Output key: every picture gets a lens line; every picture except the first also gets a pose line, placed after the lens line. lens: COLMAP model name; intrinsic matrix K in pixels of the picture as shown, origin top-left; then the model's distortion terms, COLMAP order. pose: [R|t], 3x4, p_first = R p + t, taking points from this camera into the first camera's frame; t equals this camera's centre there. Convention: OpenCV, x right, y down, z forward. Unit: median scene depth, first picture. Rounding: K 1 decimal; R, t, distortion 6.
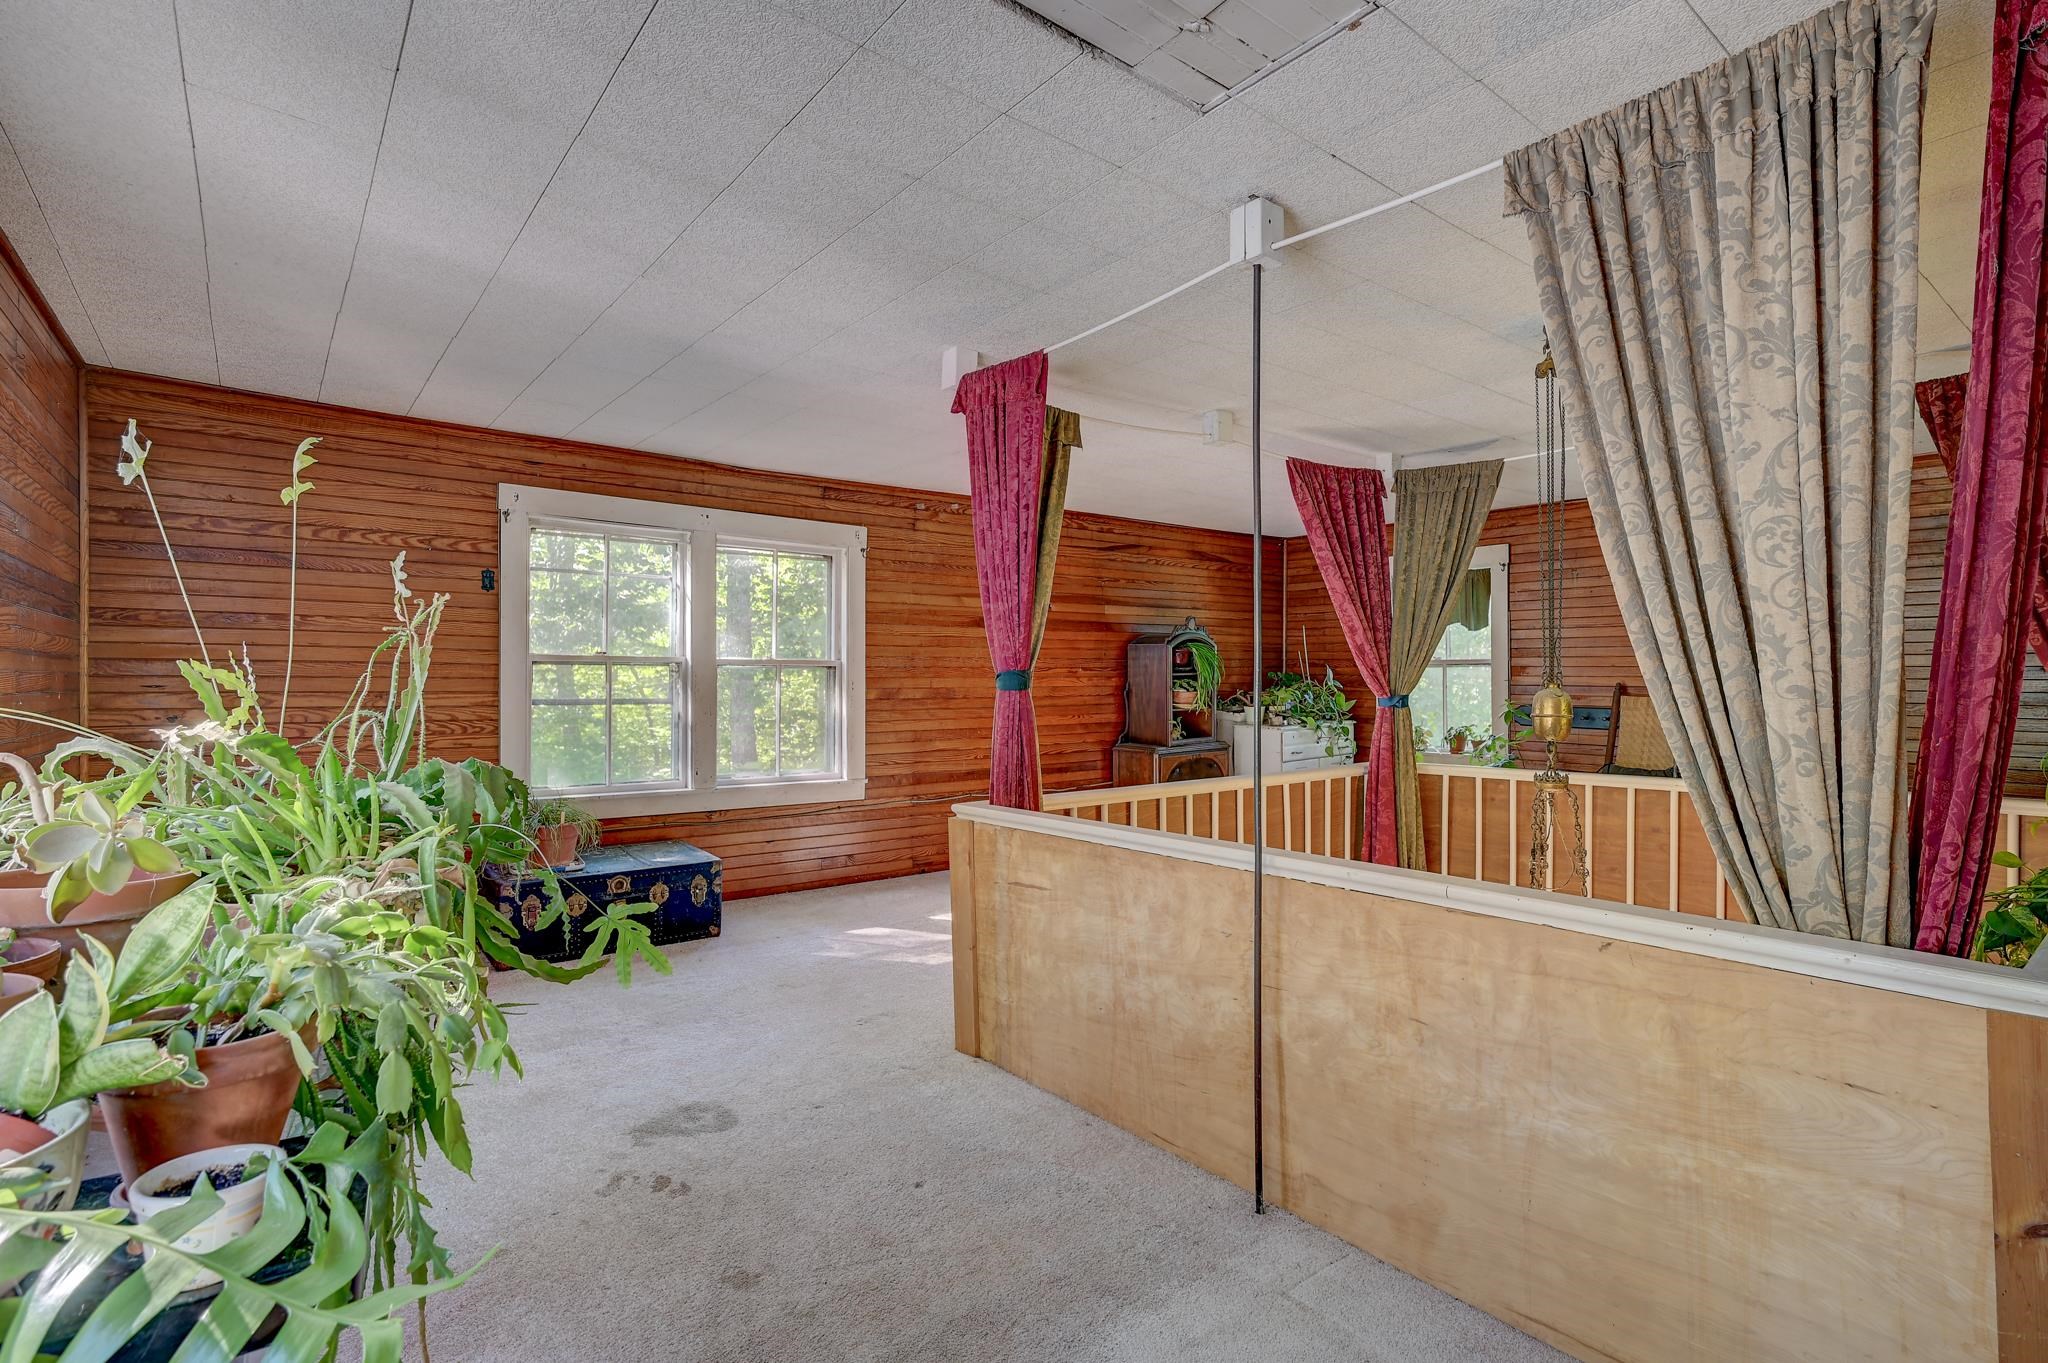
lens RADIAL K [[956.7, 0, 1034.8], [0, 956.7, 675.2], [0, 0, 1]] dist [-0.000838, 0.000048]
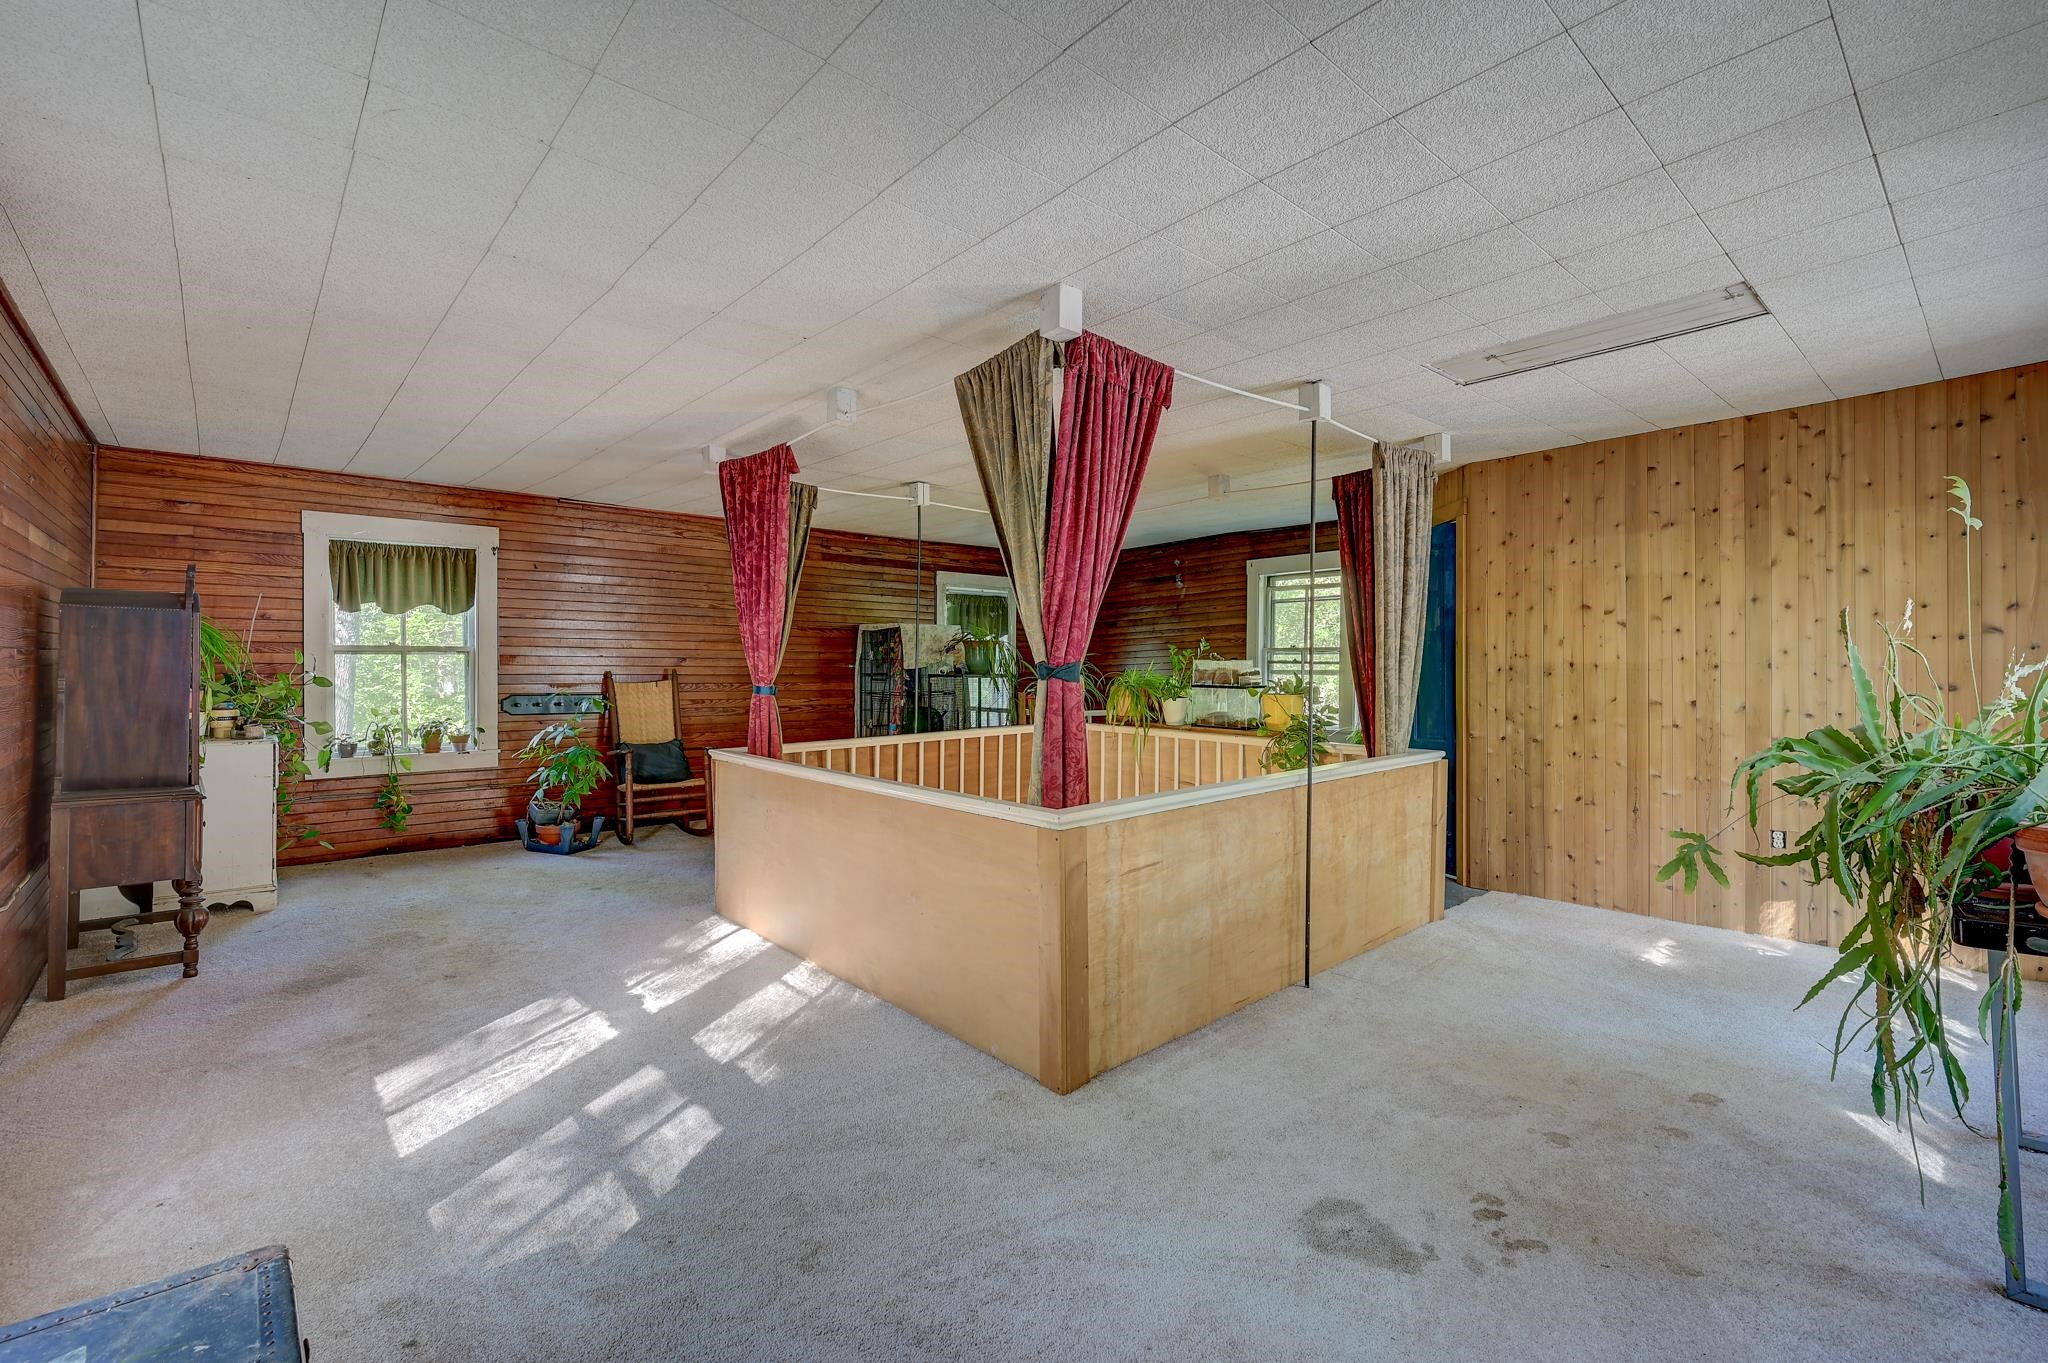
lens RADIAL K [[892.9, 0, 1020.7], [0, 892.9, 671.3], [0, 0, 1]] dist [-0.000938, -0.000120]
pose [[-0.040242, -0.005814, 0.999173, -0.455538], [-0.002708, 0.999980, 0.005709, 0.000470], [-0.999186, -0.002476, -0.040257, 0.549730]]
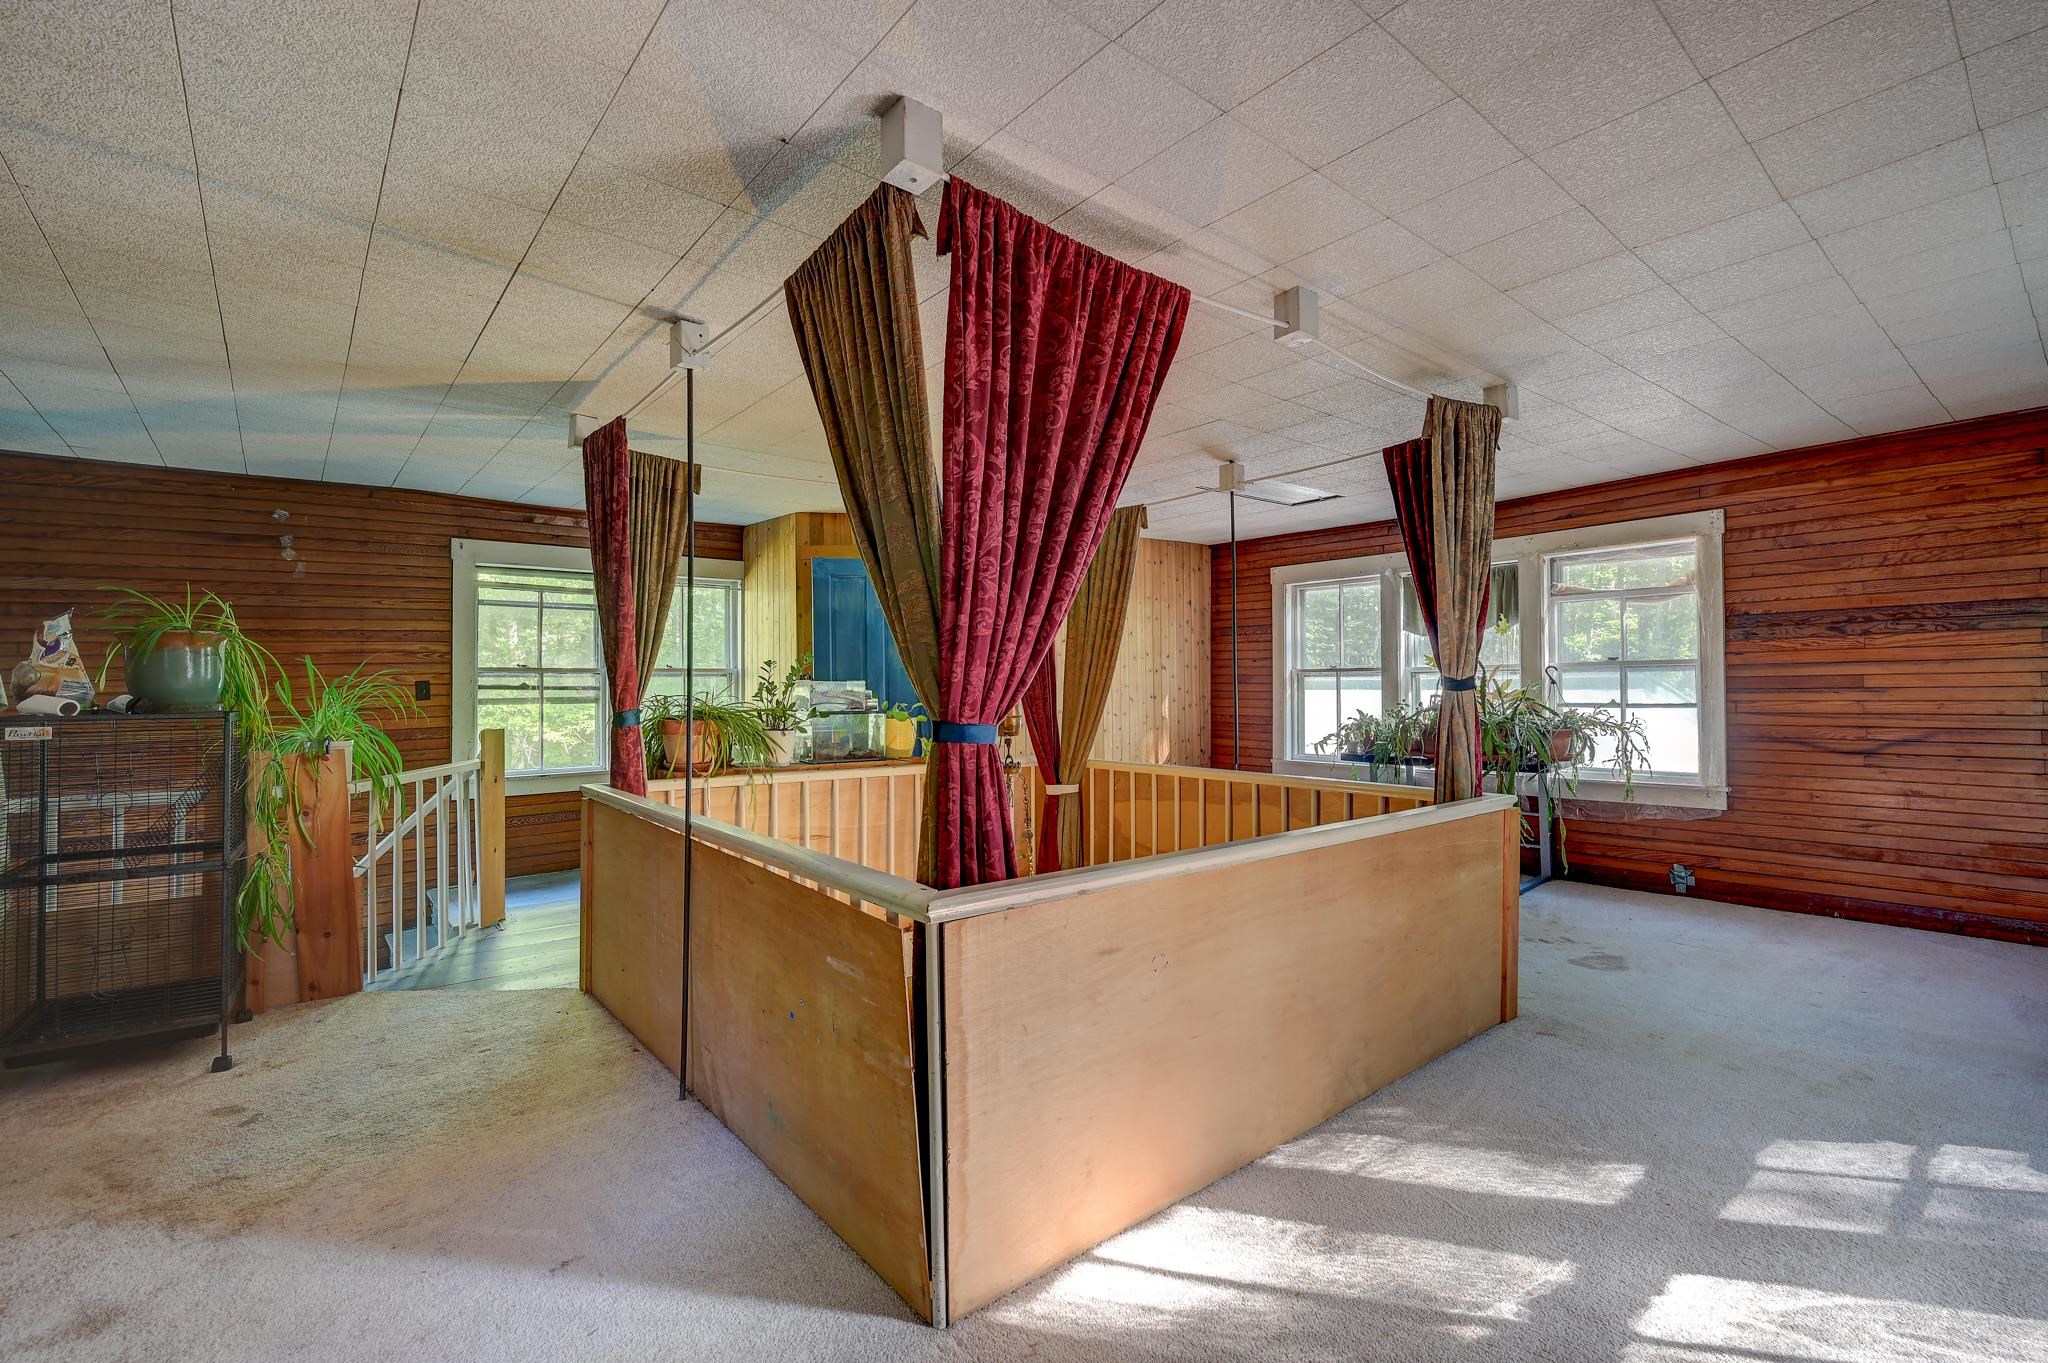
lens RADIAL K [[892.9, 0, 1020.7], [0, 892.9, 671.3], [0, 0, 1]] dist [-0.000938, -0.000120]
pose [[-0.999922, 0.010207, -0.007234, 0.249768], [0.010386, 0.999629, -0.025173, 0.006381], [0.006974, -0.025246, -0.999657, 1.042679]]
